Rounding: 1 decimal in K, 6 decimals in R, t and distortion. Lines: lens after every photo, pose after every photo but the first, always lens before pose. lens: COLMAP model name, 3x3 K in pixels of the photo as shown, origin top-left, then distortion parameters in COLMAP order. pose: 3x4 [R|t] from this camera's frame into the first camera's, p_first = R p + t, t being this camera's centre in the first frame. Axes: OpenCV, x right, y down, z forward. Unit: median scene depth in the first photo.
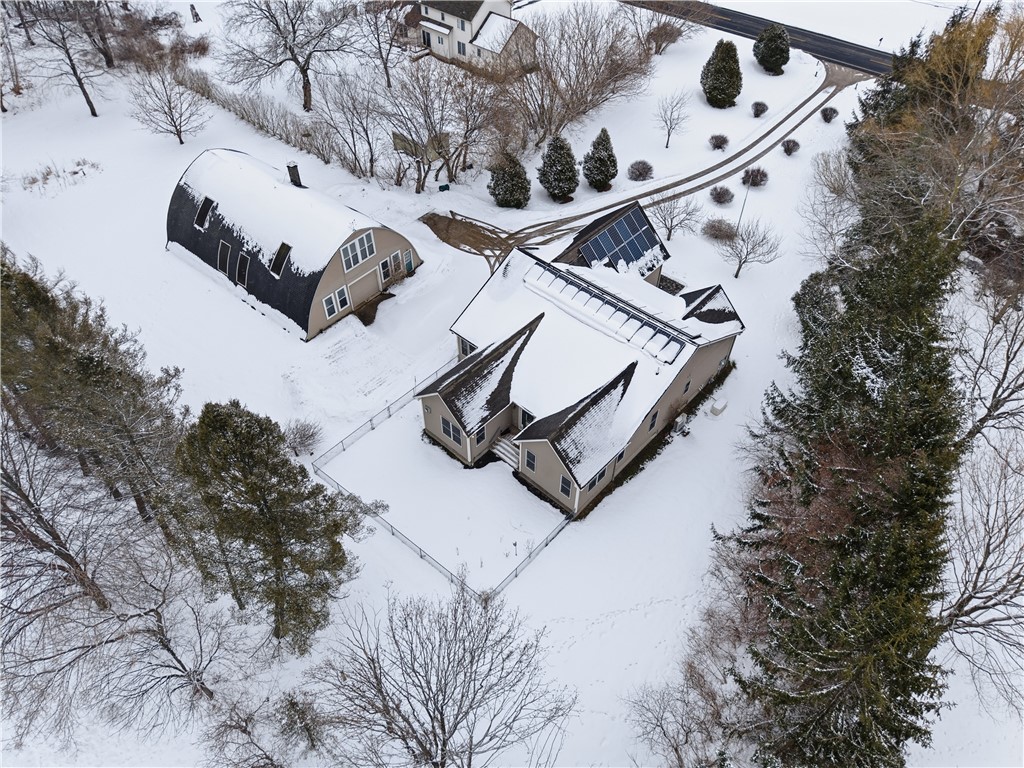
lens RADIAL K [[684.3, 0, 512.0], [0, 684.3, 384.0], [0, 0, 1]] dist [0.051813, -0.002706]
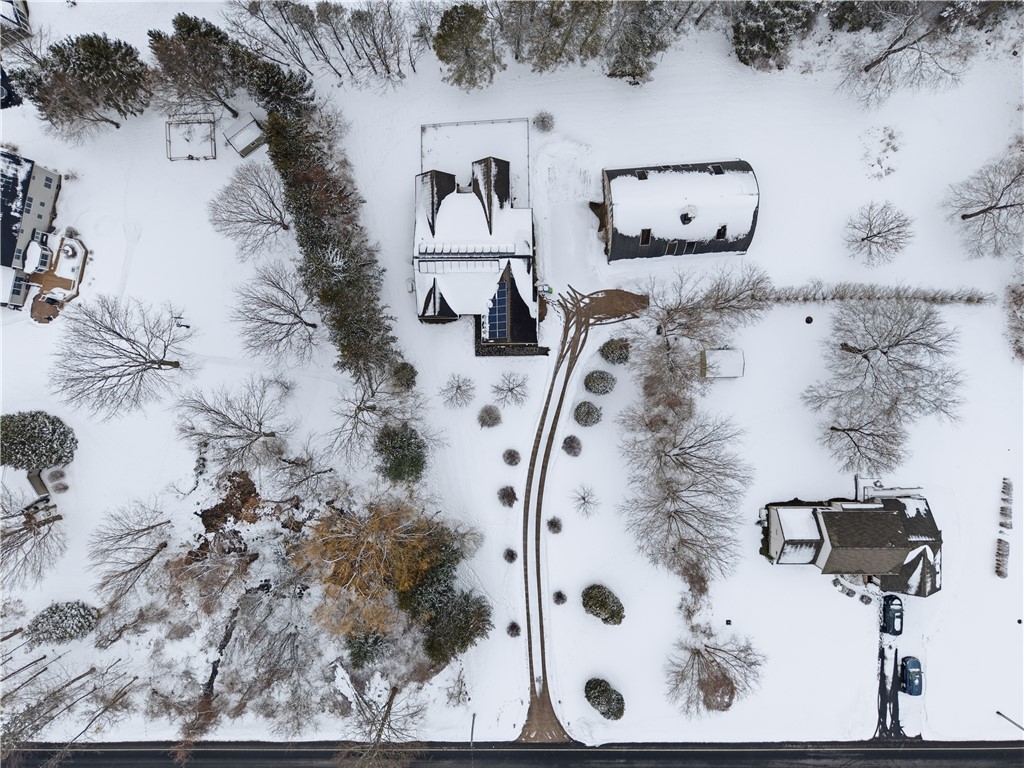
lens RADIAL K [[684.3, 0, 512.0], [0, 684.3, 384.0], [0, 0, 1]] dist [0.051813, -0.002706]
pose [[-0.736540, 0.676392, 0.001499, 0.283679], [-0.493441, -0.538834, 0.682769, -1.674456], [0.462627, 0.502147, 0.730633, -0.164393]]
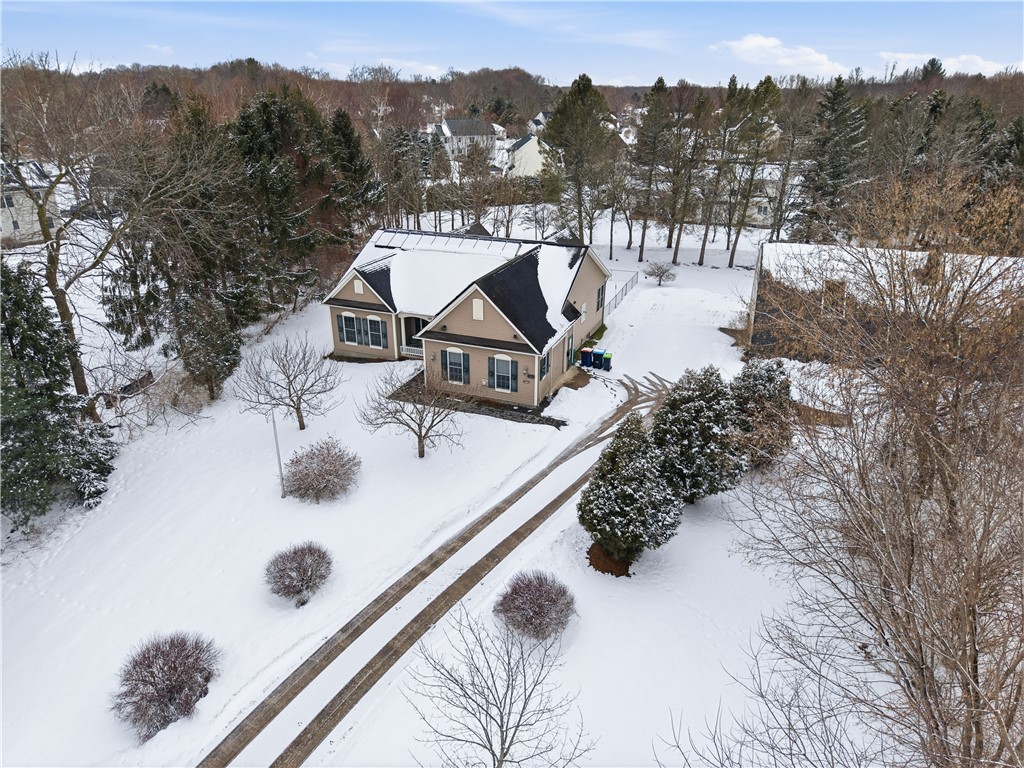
lens RADIAL K [[684.3, 0, 512.0], [0, 684.3, 384.0], [0, 0, 1]] dist [0.051813, -0.002706]
pose [[-0.934411, 0.130803, -0.331312, 0.440569], [-0.264959, 0.366406, 0.891932, -0.961944], [0.238062, 0.921215, -0.307716, 1.513431]]
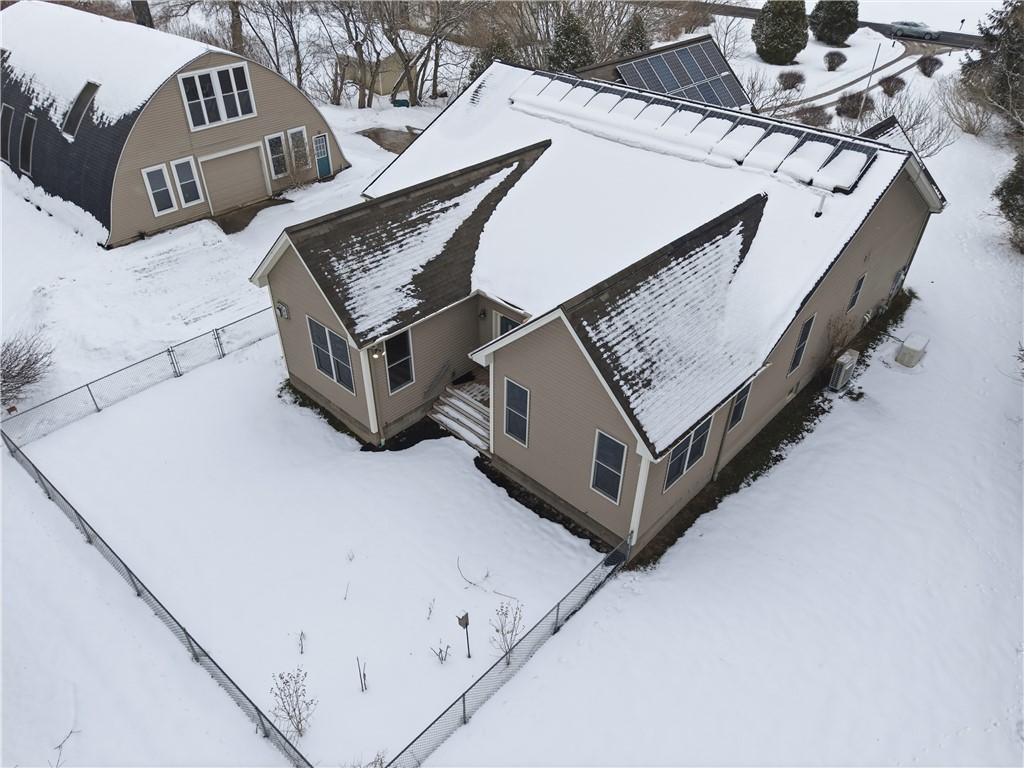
lens RADIAL K [[701.0, 0, 512.0], [0, 701.0, 384.0], [0, 0, 1]] dist [-0.005356, 0.007000]
pose [[0.999904, 0.013357, -0.003707, 0.023719], [-0.013794, 0.985108, -0.171383, 0.150021], [0.001362, 0.171417, 0.985198, 0.541423]]
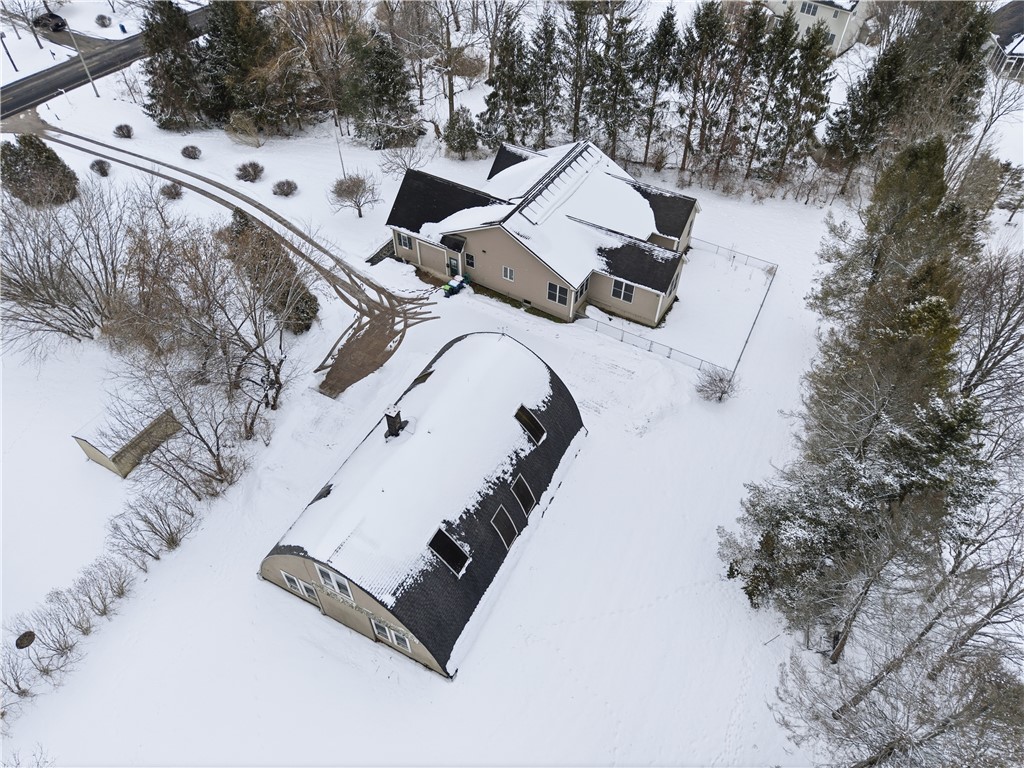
lens RADIAL K [[684.3, 0, 512.0], [0, 684.3, 384.0], [0, 0, 1]] dist [0.051813, -0.002706]
pose [[-0.205498, -0.722100, 0.660562, -0.940181], [0.709742, 0.354764, 0.608612, -0.798257], [-0.673822, 0.593897, 0.439602, 0.716667]]
